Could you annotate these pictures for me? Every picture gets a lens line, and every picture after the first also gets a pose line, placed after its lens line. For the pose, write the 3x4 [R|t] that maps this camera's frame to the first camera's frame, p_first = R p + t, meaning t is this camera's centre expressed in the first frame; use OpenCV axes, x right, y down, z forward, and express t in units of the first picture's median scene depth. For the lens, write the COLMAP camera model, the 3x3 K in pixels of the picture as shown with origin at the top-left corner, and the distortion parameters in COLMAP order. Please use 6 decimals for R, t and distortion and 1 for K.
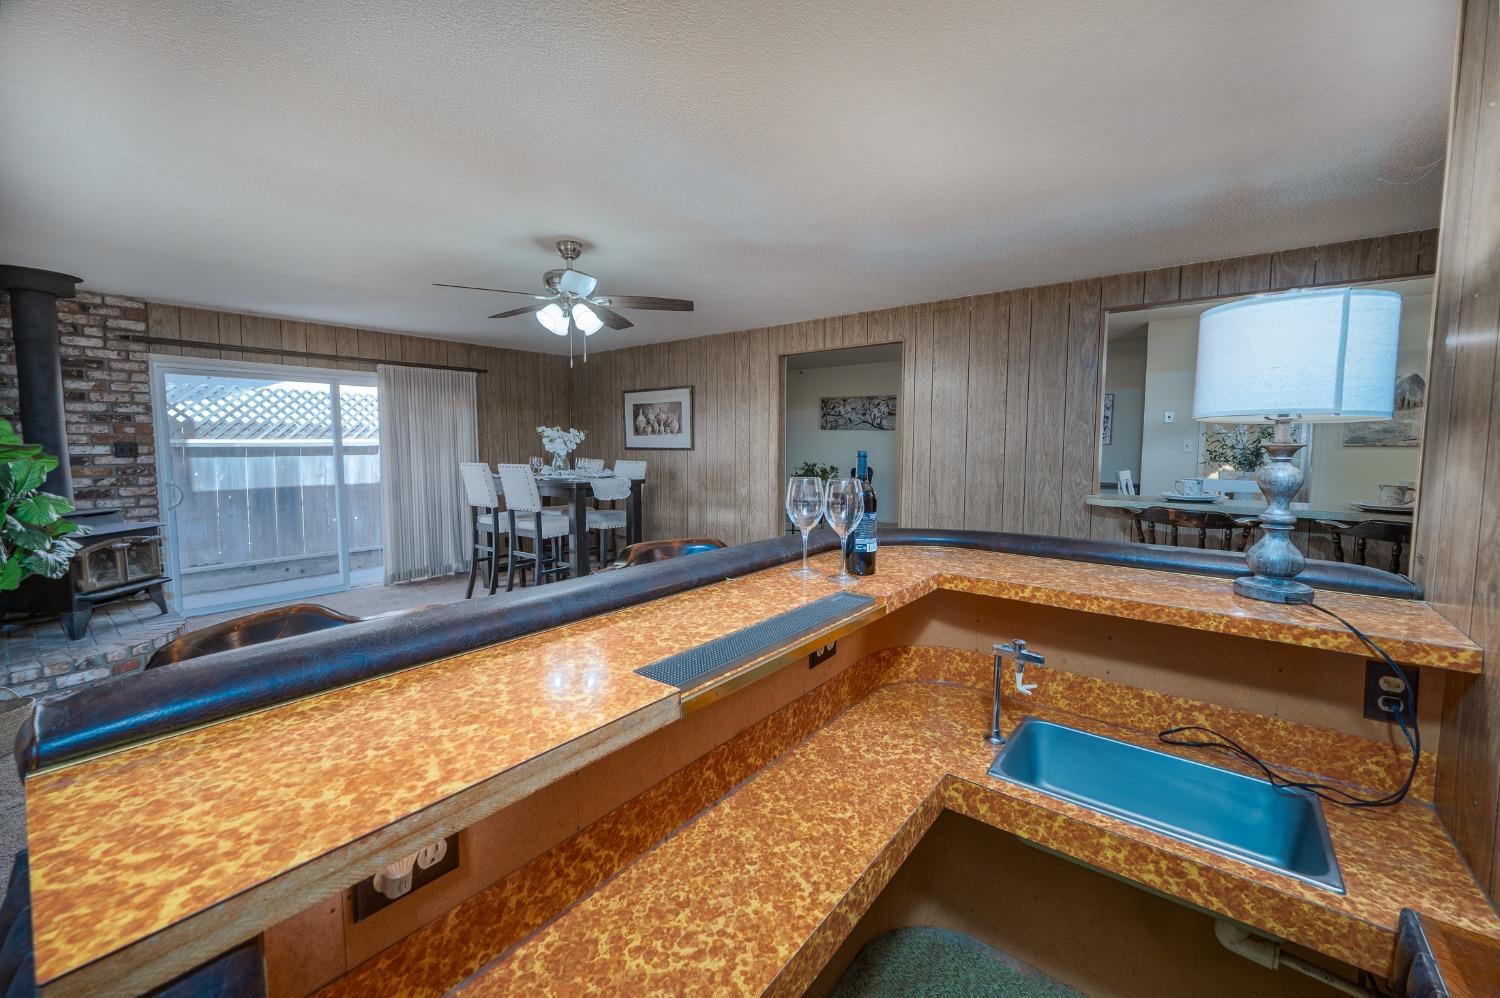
lens RADIAL K [[593.9, 0, 745.9], [0, 593.9, 486.8], [0, 0, 1]] dist [-0.002223, 0.000704]
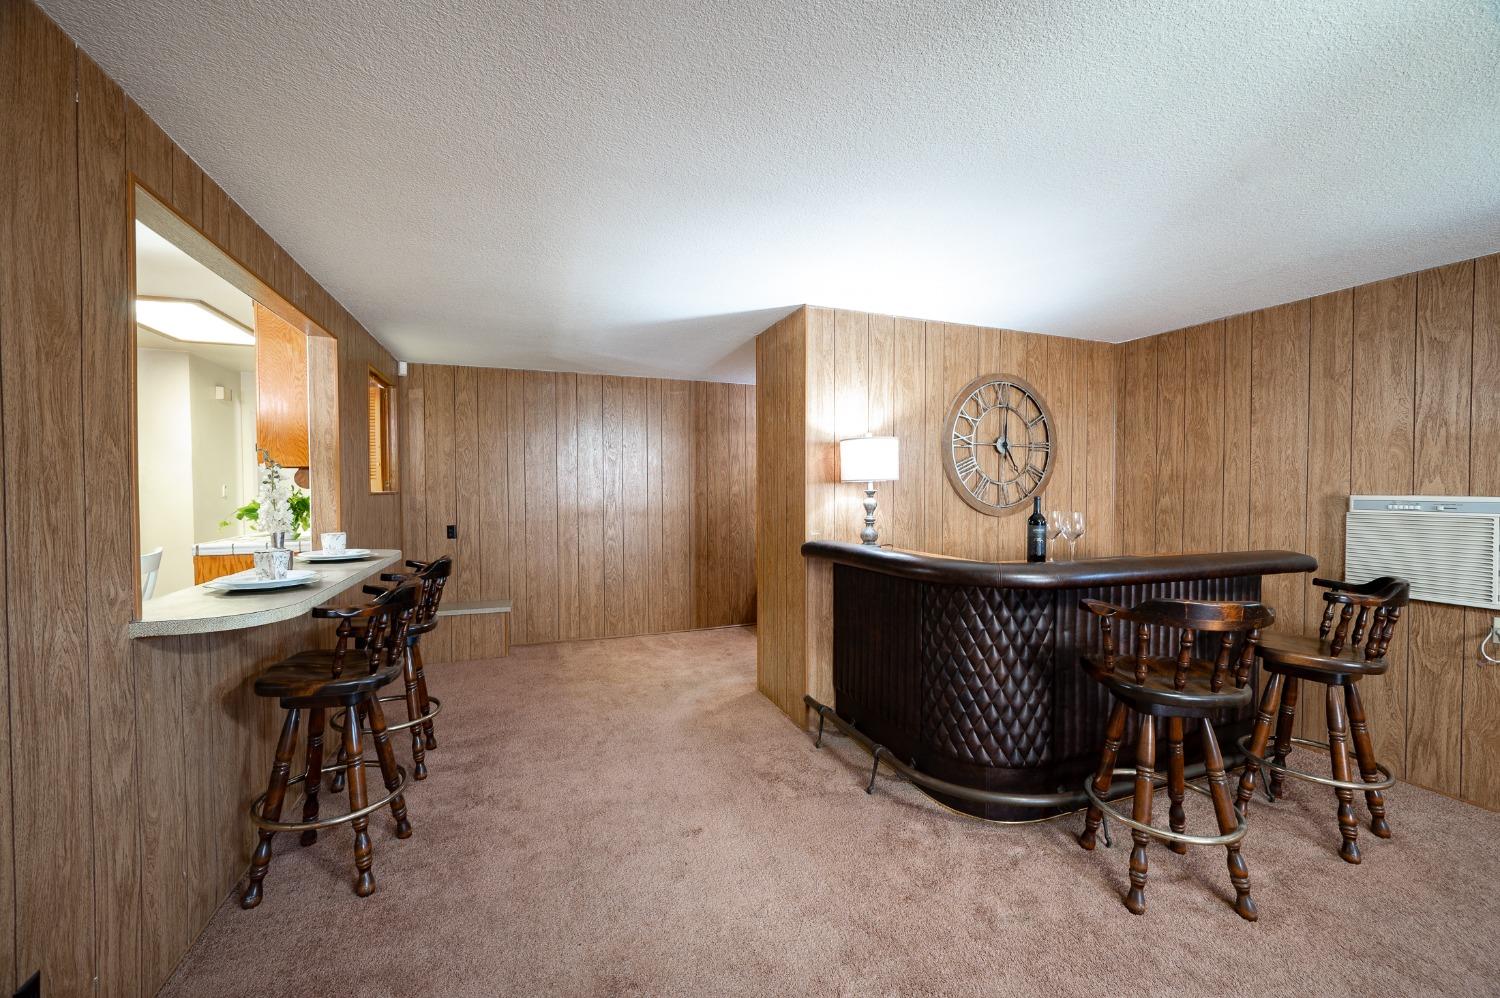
lens RADIAL K [[593.9, 0, 739.8], [0, 593.9, 496.5], [0, 0, 1]] dist [-0.002223, 0.000704]
pose [[-0.858804, -0.011355, 0.512178, 0.015610], [0.038452, 0.995506, 0.086545, -0.080219], [-0.510859, 0.094020, -0.854508, 0.992113]]
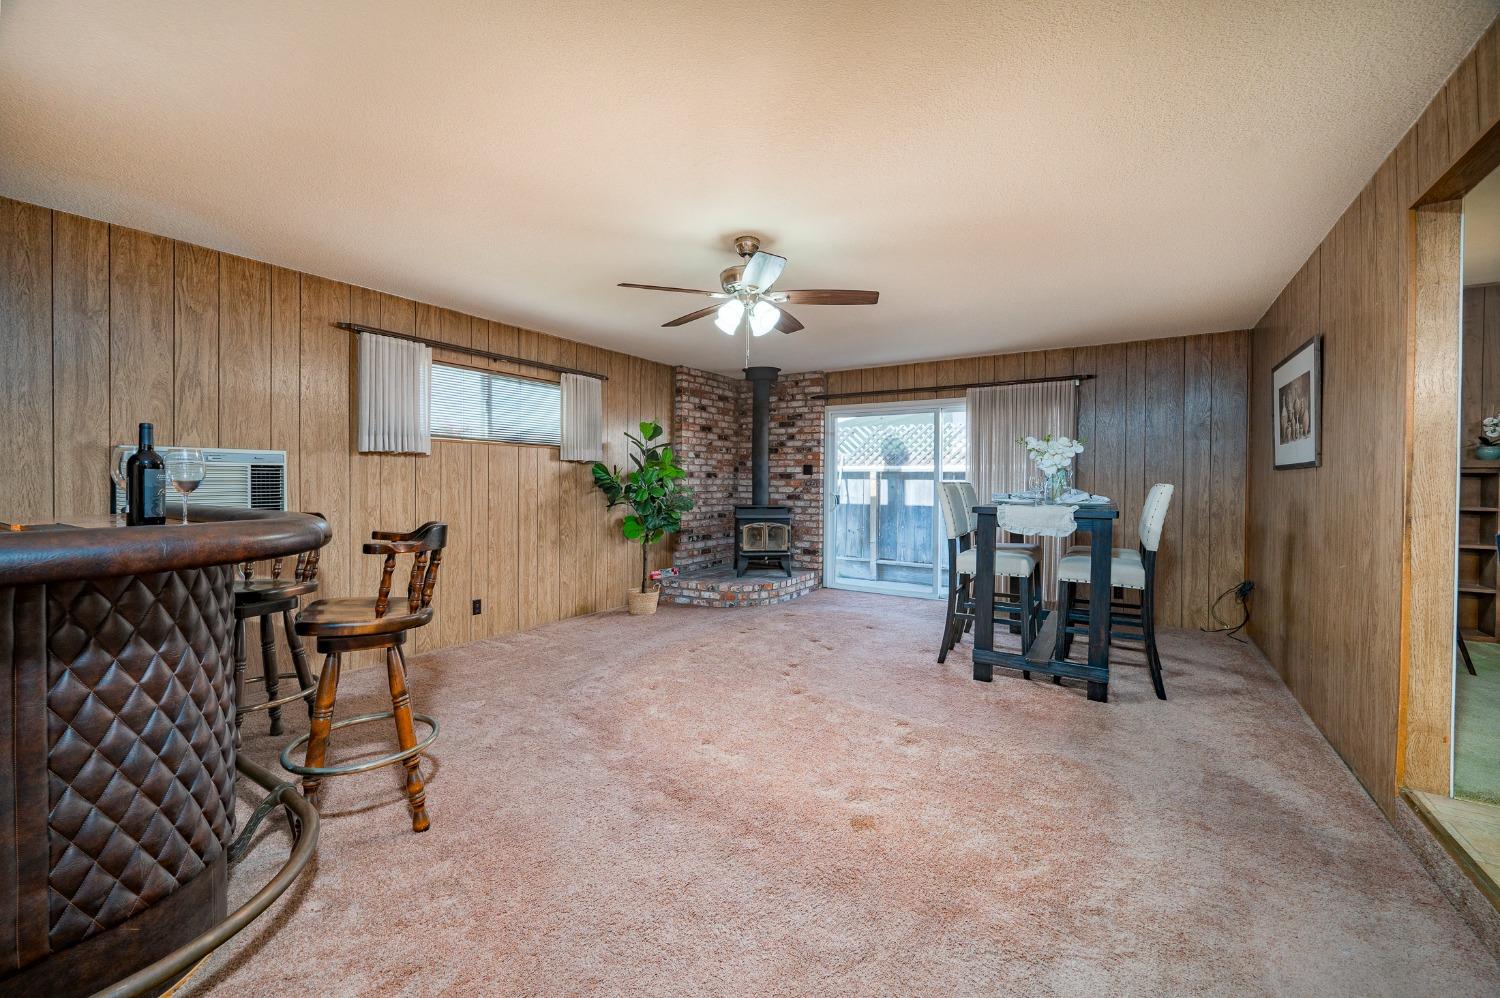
lens RADIAL K [[593.9, 0, 753.2], [0, 593.9, 484.8], [0, 0, 1]] dist [-0.002223, 0.000704]
pose [[0.107765, 0.008910, -0.994137, 0.468216], [-0.082991, 0.996550, -0.000064, -0.011148], [0.990706, 0.082512, 0.108132, 0.672933]]
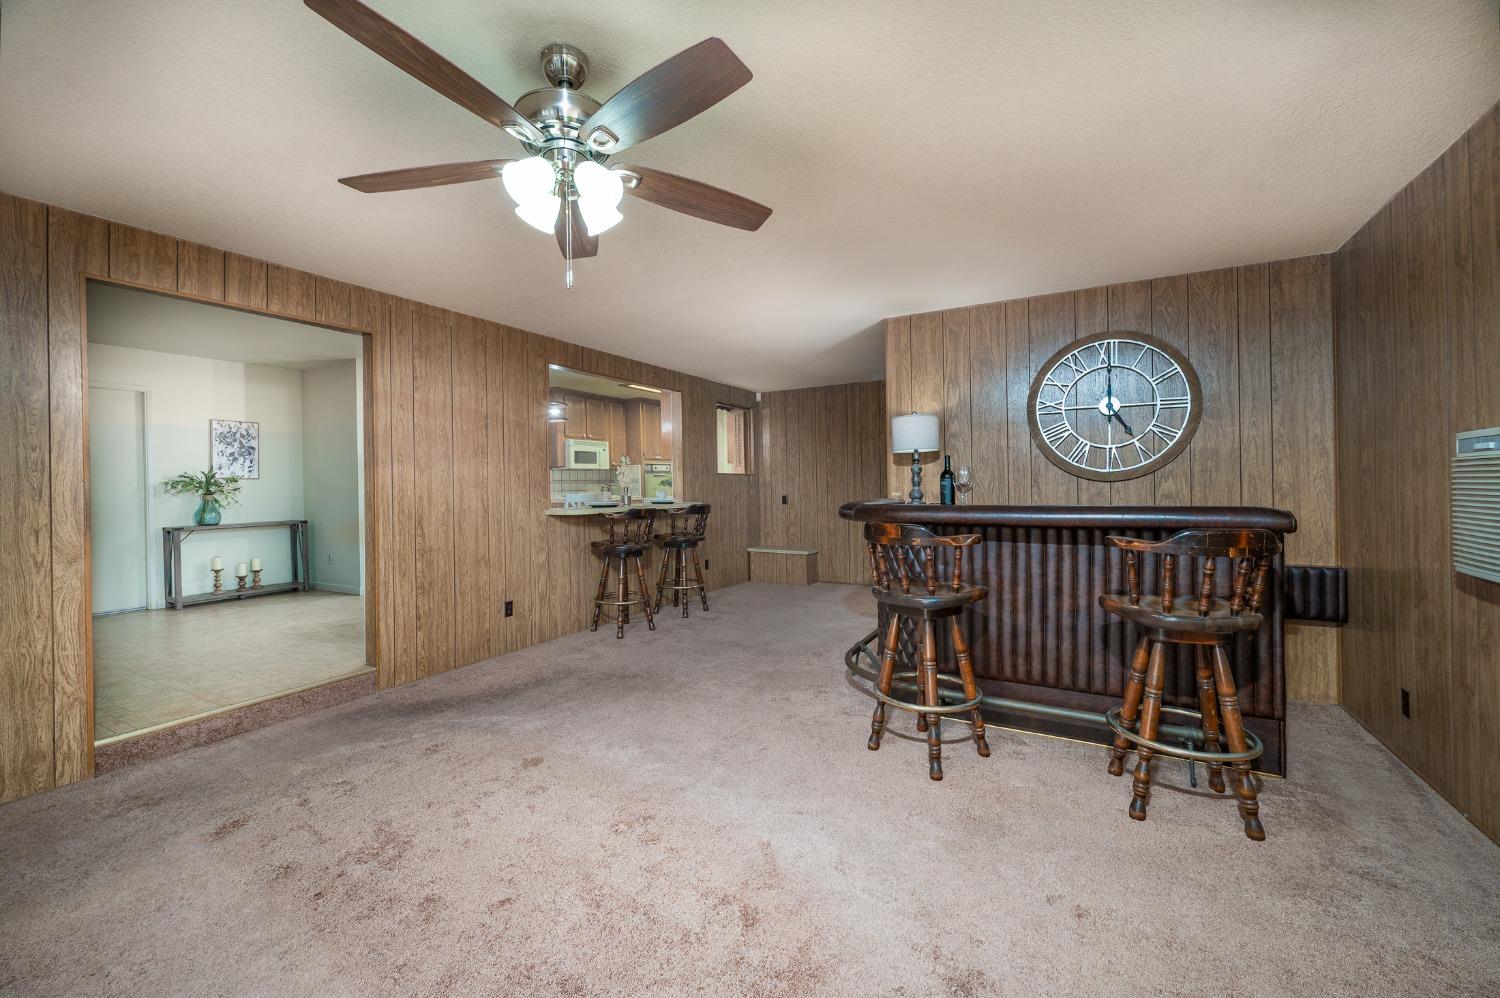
lens RADIAL K [[593.9, 0, 739.6], [0, 593.9, 485.3], [0, 0, 1]] dist [-0.002223, 0.000704]
pose [[-0.148768, -0.000209, 0.988872, -0.605746], [0.091875, 0.995672, 0.014032, -0.014770], [-0.984595, 0.092940, -0.148105, 0.693376]]
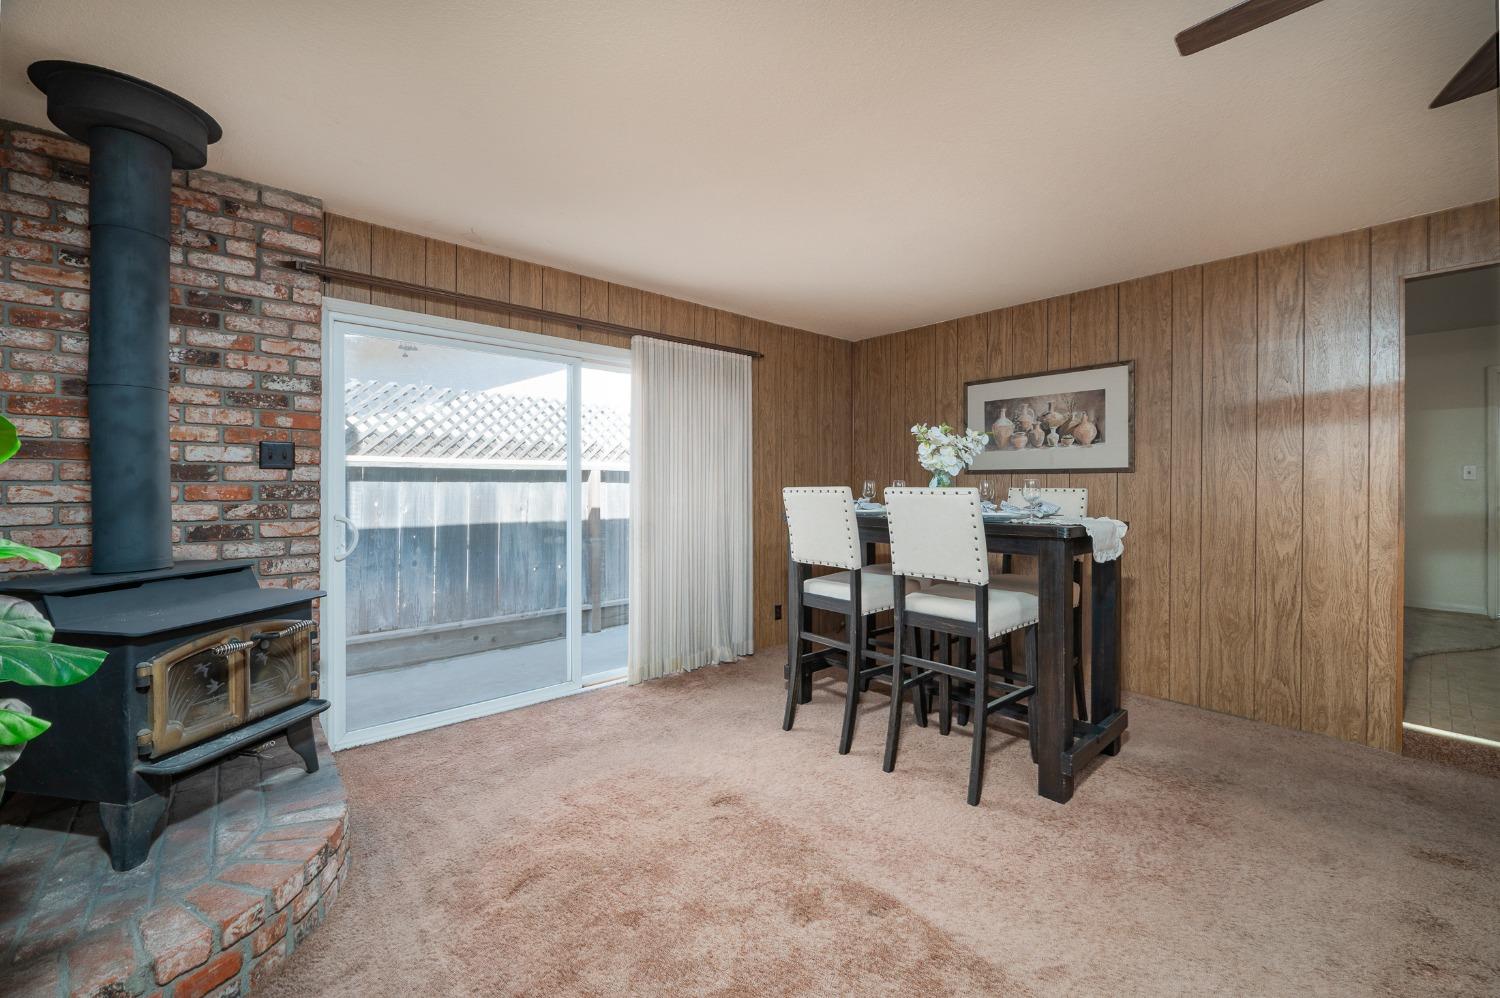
lens RADIAL K [[593.9, 0, 750.8], [0, 593.9, 486.4], [0, 0, 1]] dist [-0.002223, 0.000704]
pose [[0.984454, 0.004511, -0.175584, -0.481308], [-0.017084, 0.997389, -0.070165, -0.000557], [0.174809, 0.072074, 0.981961, 0.505721]]
